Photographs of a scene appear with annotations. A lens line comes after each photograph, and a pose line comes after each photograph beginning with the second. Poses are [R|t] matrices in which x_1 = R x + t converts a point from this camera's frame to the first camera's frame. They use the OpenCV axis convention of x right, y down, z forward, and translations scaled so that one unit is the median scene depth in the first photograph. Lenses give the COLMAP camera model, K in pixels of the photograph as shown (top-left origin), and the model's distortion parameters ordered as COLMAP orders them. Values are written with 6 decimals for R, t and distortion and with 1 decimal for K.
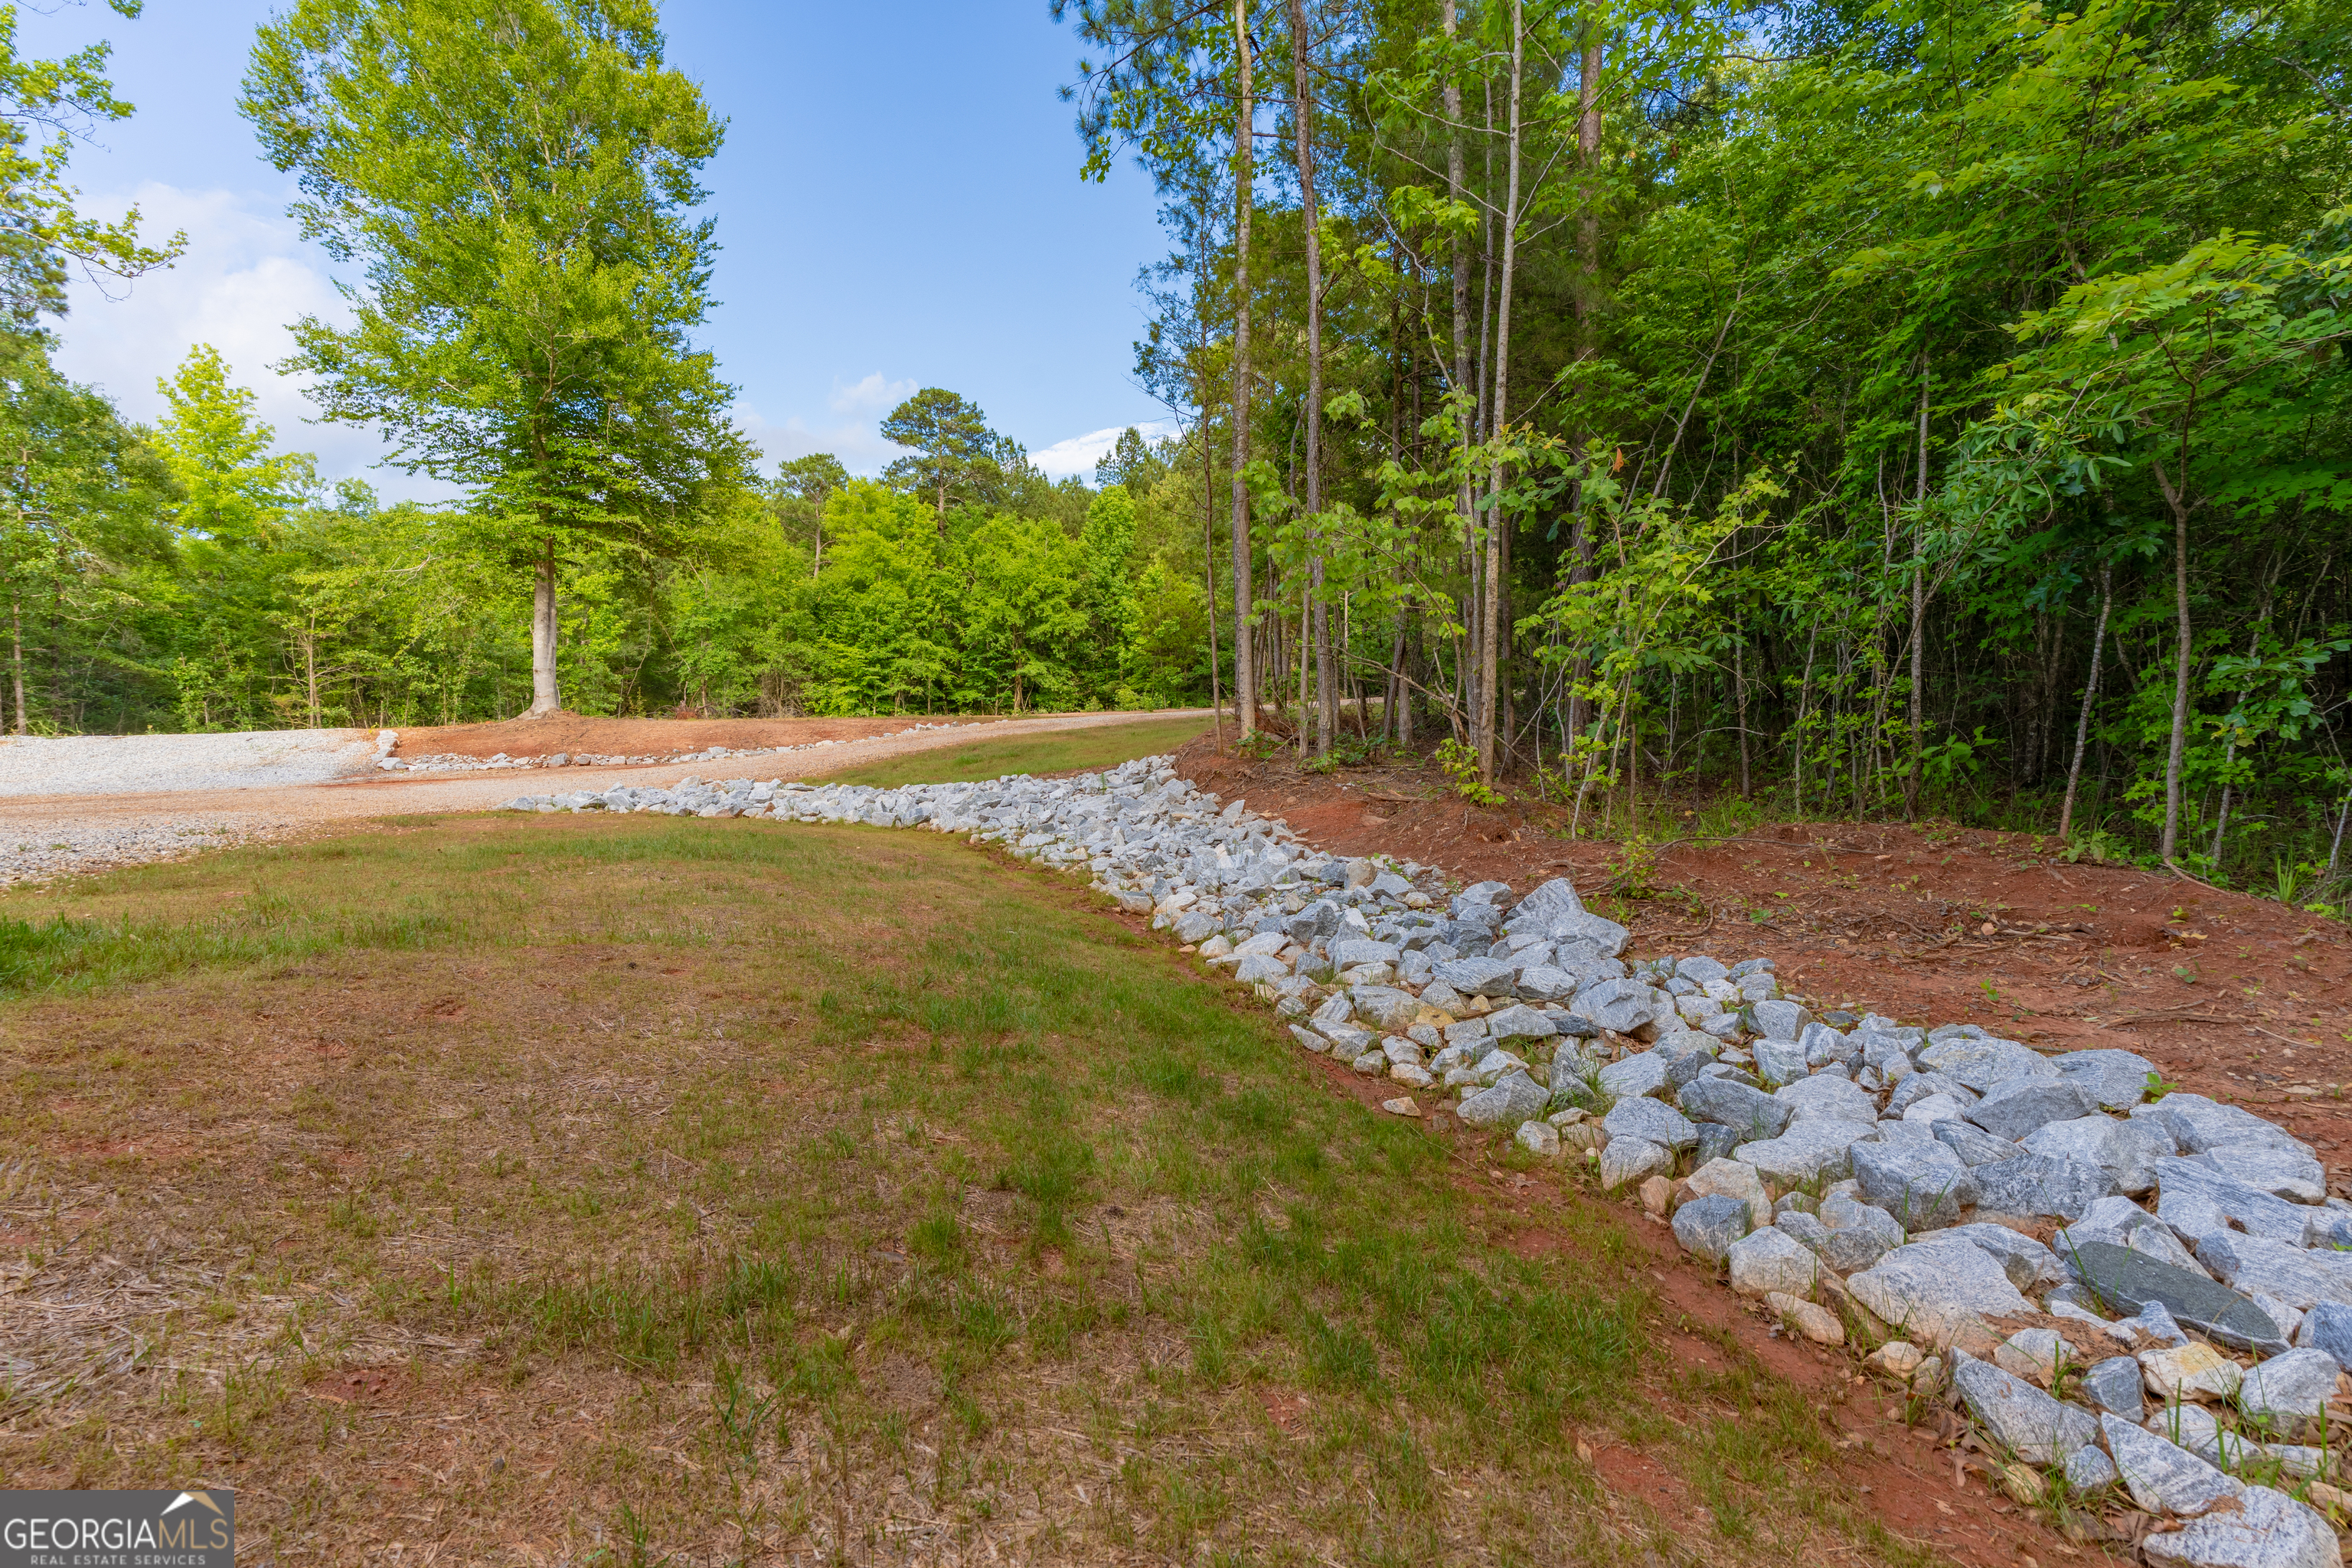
lens RADIAL K [[1112.5, 0, 1190.6], [0, 1112.5, 801.0], [0, 0, 1]] dist [0.003664, 0.000323]
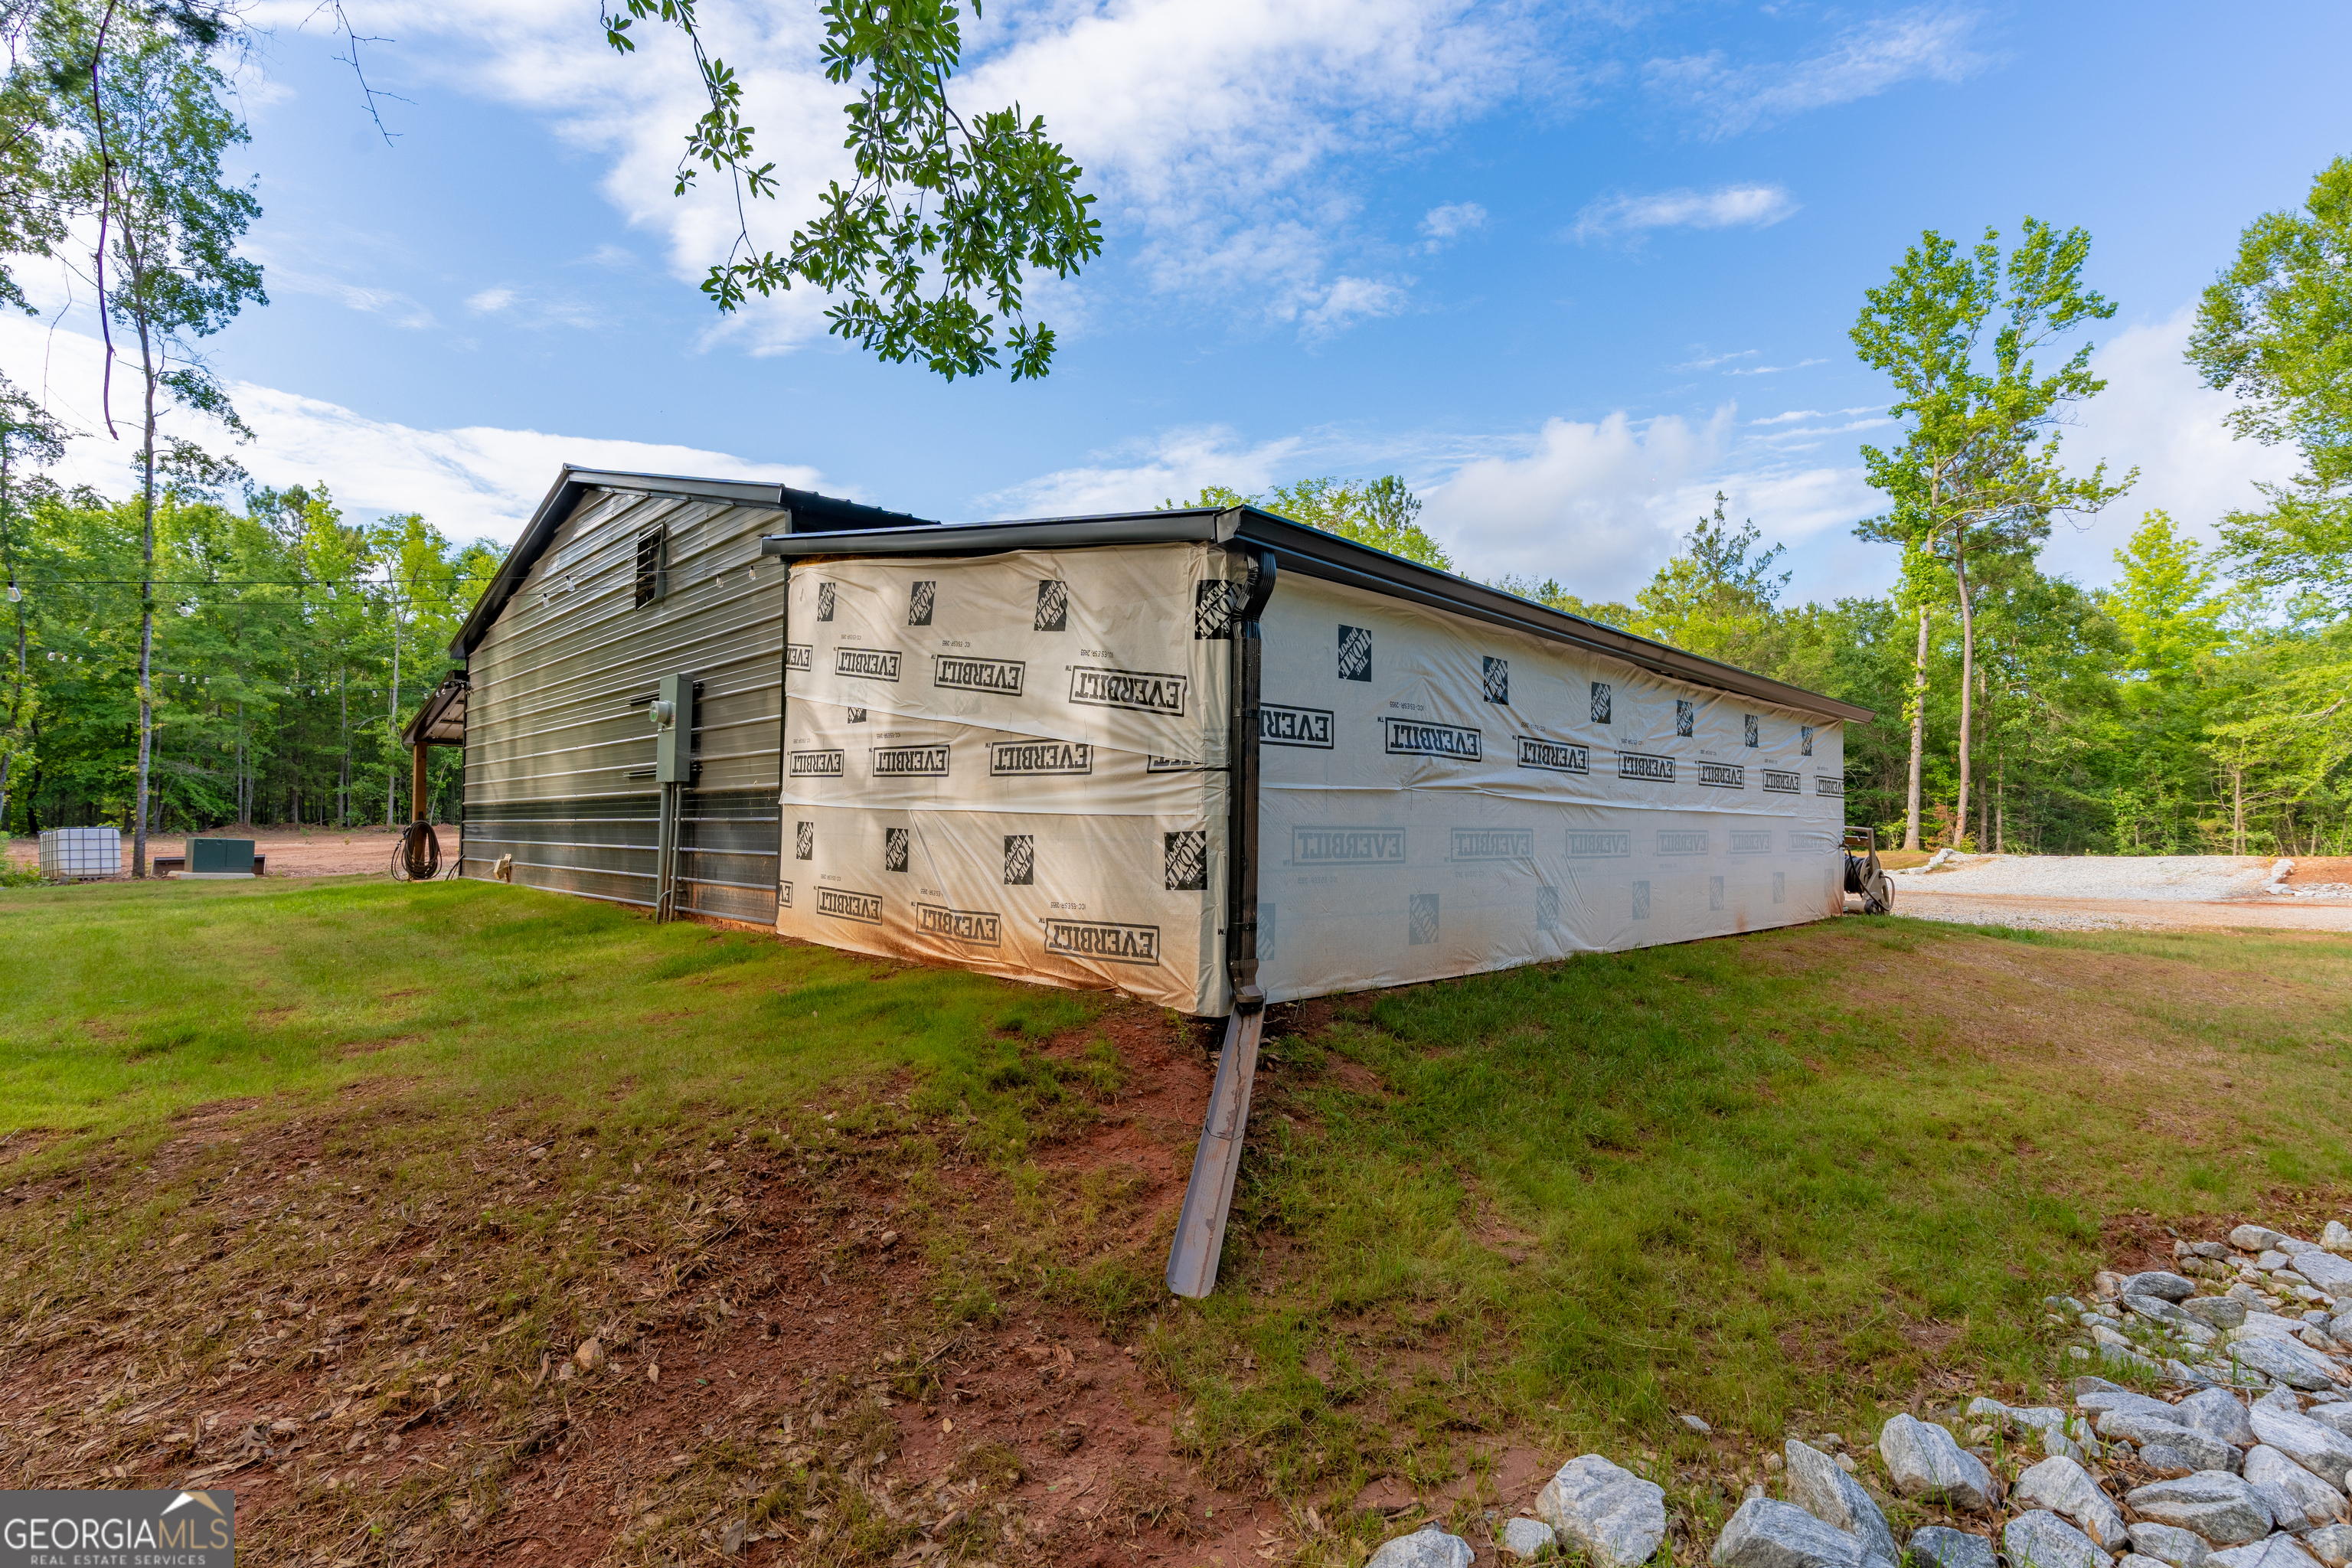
lens RADIAL K [[1127.4, 0, 1176.4], [0, 1127.4, 794.8], [0, 0, 1]] dist [0.000932, 0.000372]
pose [[0.139287, -0.021258, -0.990024, 0.119802], [-0.086845, 0.995655, -0.033597, 0.003368], [0.986437, 0.090658, 0.136836, -0.125534]]
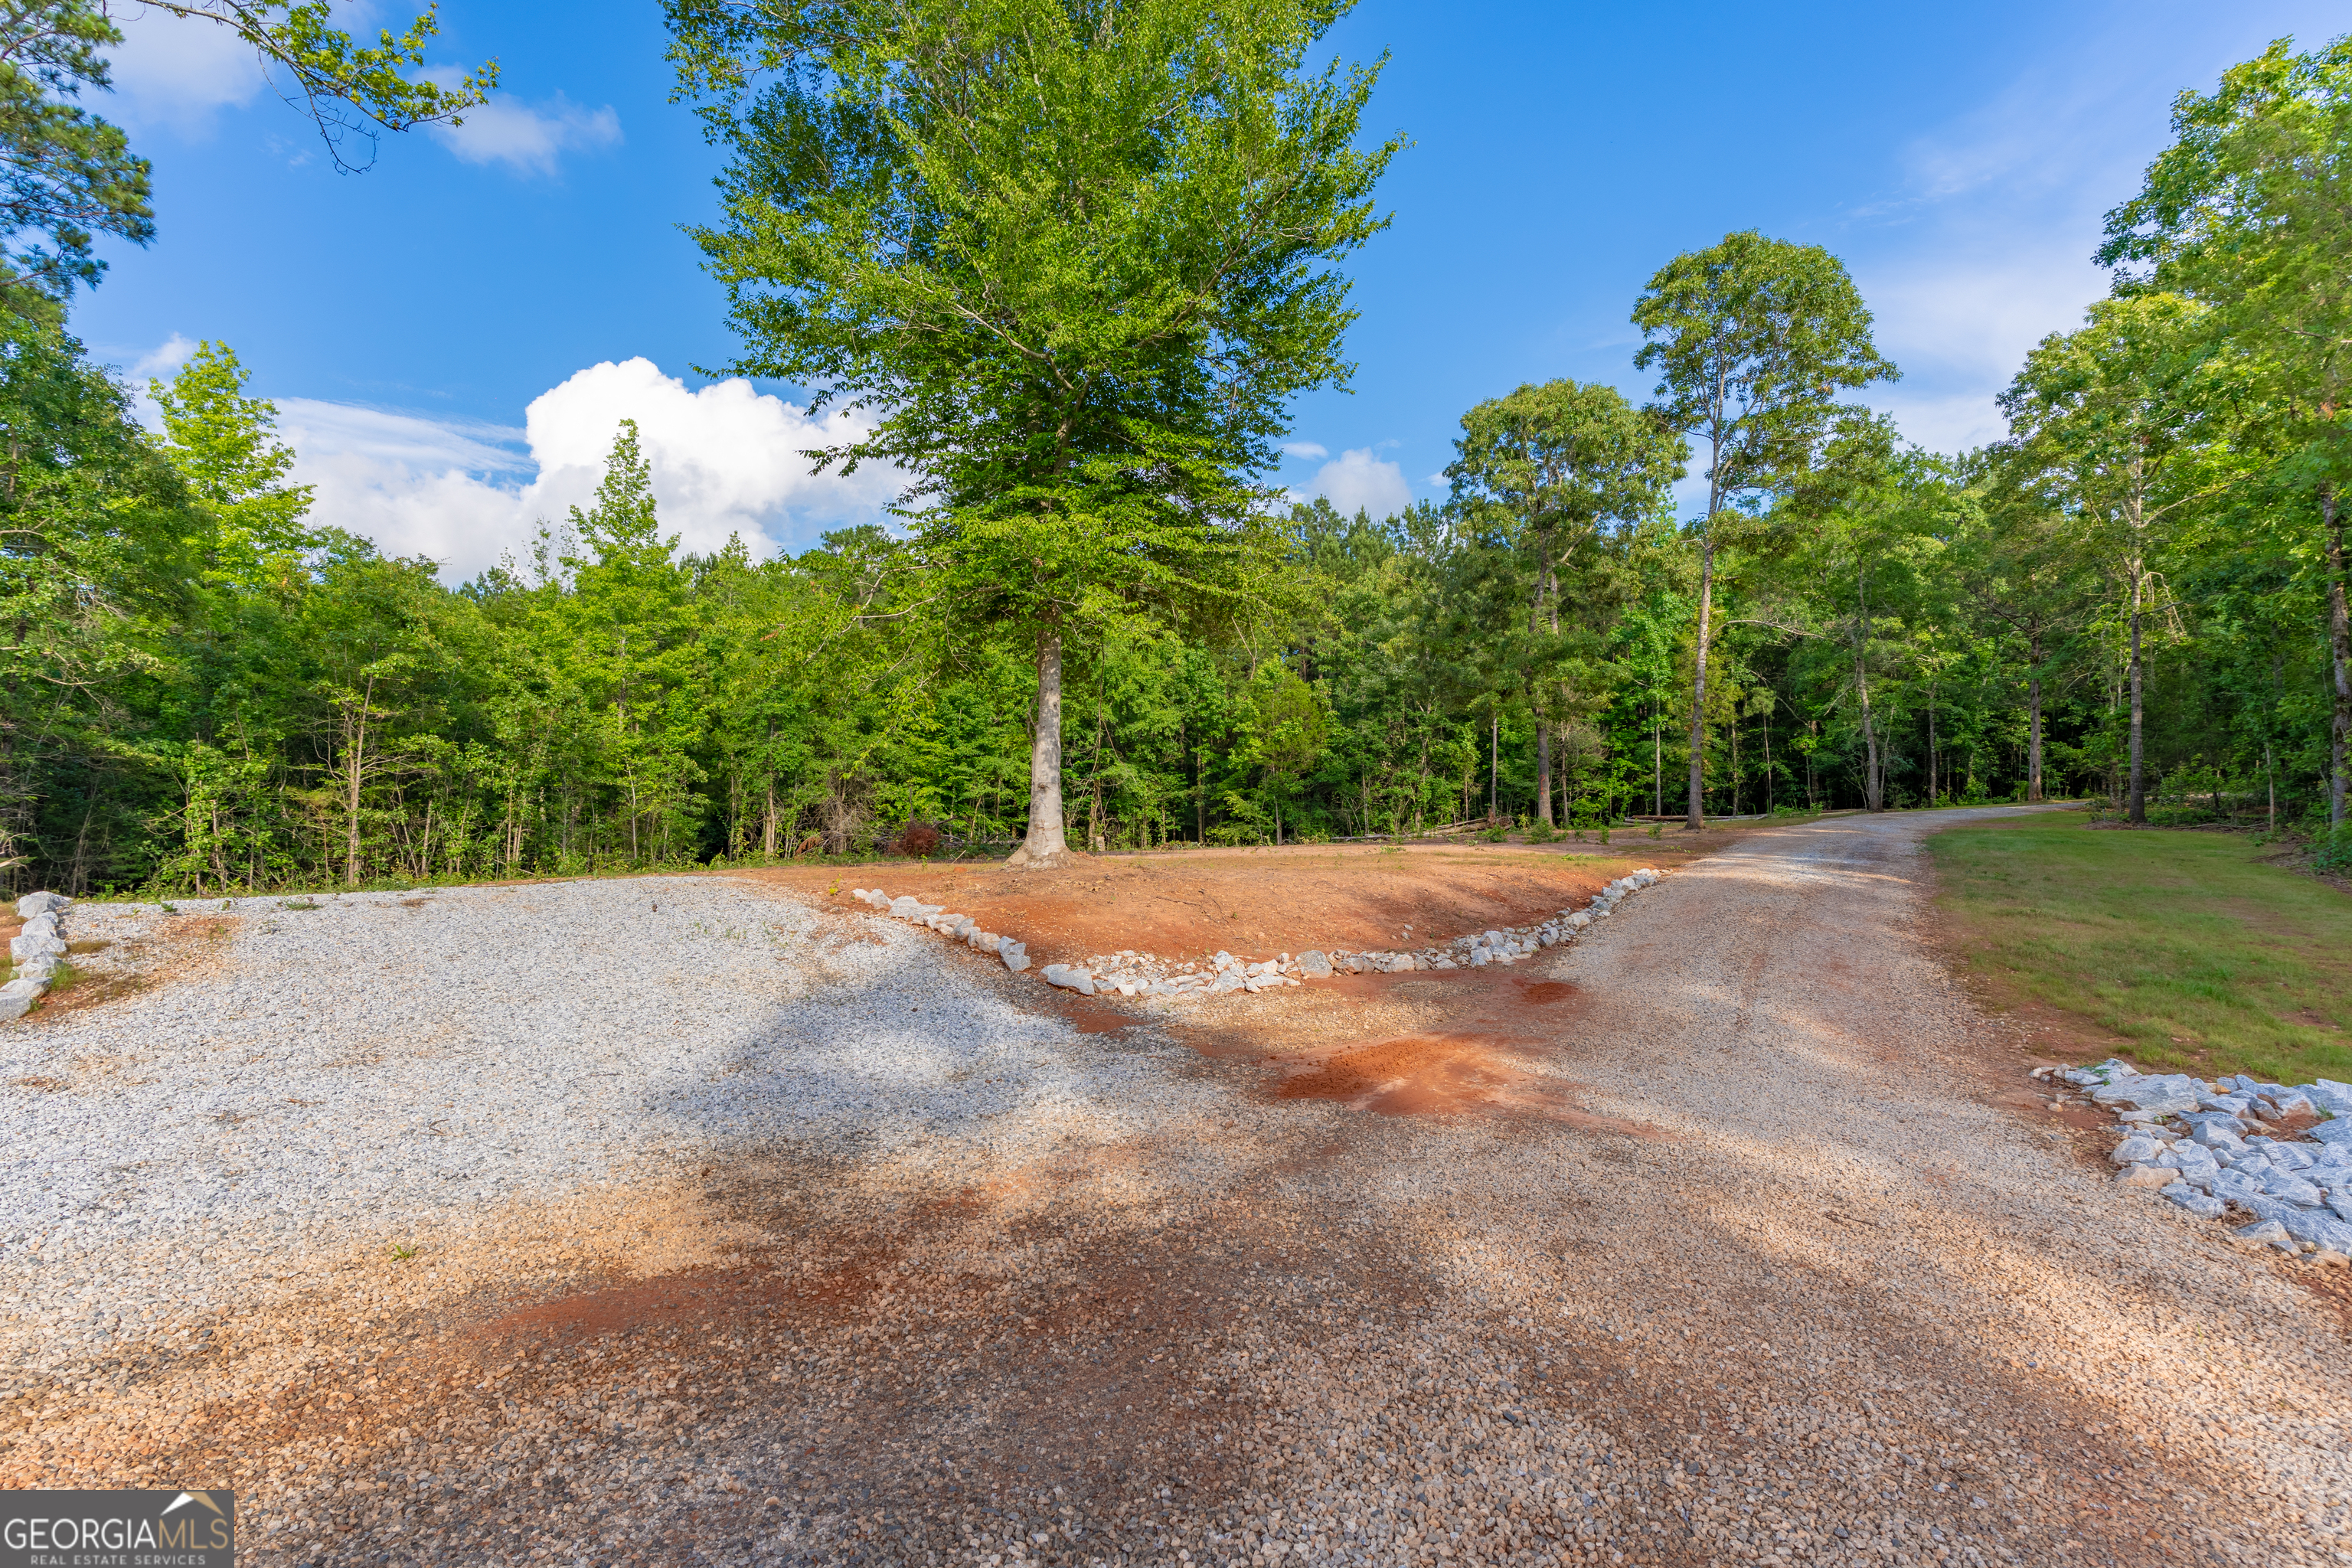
lens RADIAL K [[1117.6, 0, 1179.8], [0, 1117.6, 784.3], [0, 0, 1]] dist [0.003905, 0.000003]
pose [[0.995809, 0.021564, 0.088881, -0.313309], [-0.012202, 0.994444, -0.104560, -0.029718], [-0.090642, 0.103037, 0.990539, 0.217123]]
